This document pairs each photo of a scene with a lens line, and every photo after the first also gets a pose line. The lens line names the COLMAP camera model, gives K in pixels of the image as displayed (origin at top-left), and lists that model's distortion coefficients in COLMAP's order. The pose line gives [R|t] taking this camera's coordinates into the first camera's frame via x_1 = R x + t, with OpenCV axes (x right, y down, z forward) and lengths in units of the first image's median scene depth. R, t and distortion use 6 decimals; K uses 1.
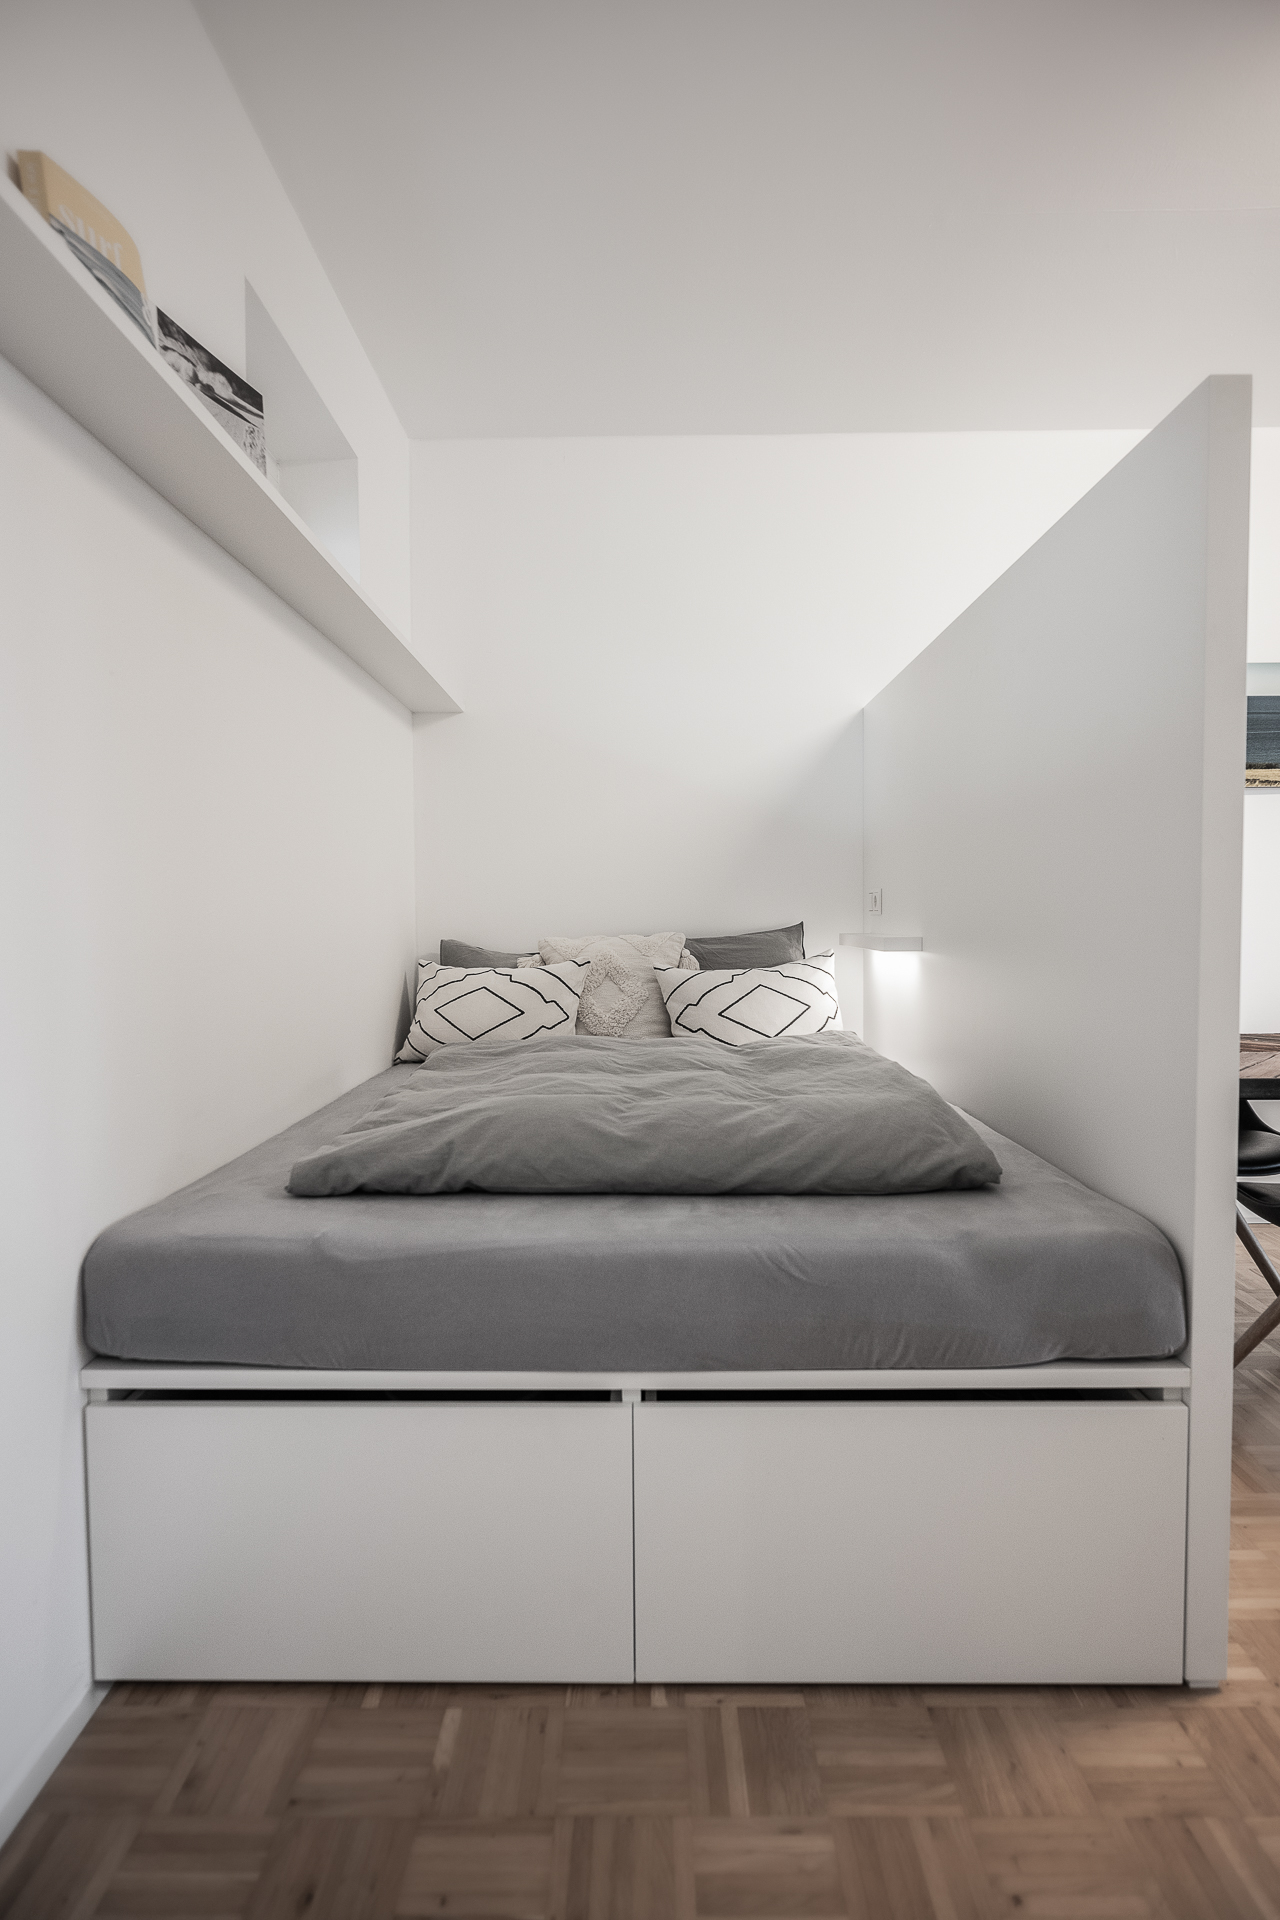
lens RADIAL K [[986.9, 0, 640.1], [0, 986.9, 965.9], [0, 0, 1]] dist [0.000047, 0.000000]
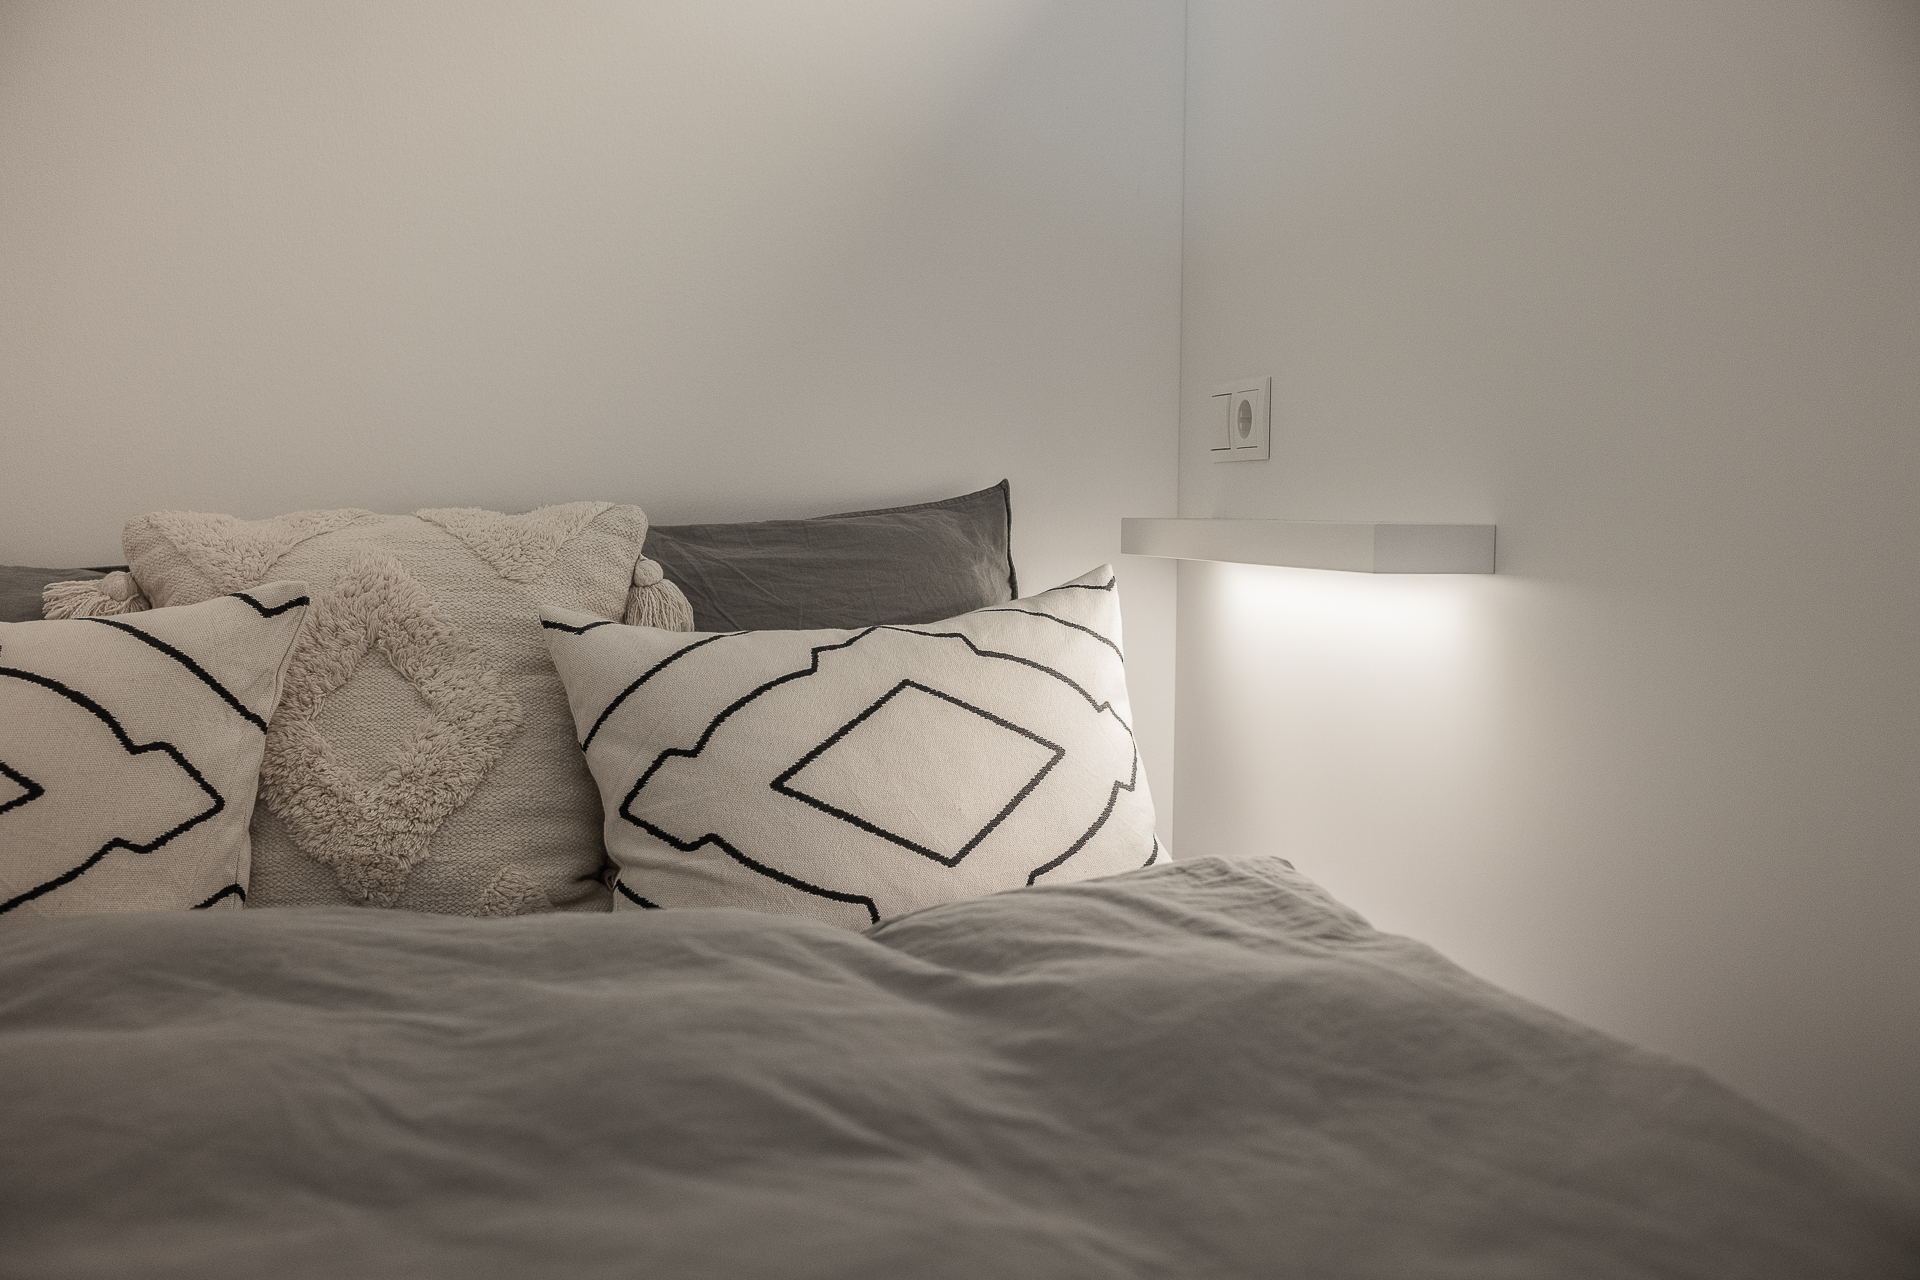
lens RADIAL K [[1950.1, 0, 958.7], [0, 1950.1, 639.0], [0, 0, 1]] dist [-0.015567, 0.000000]
pose [[0.969524, 0.004427, 0.244955, -0.007421], [-0.008256, 0.999859, 0.014604, -0.002421], [-0.244856, -0.016181, 0.969424, 0.416955]]
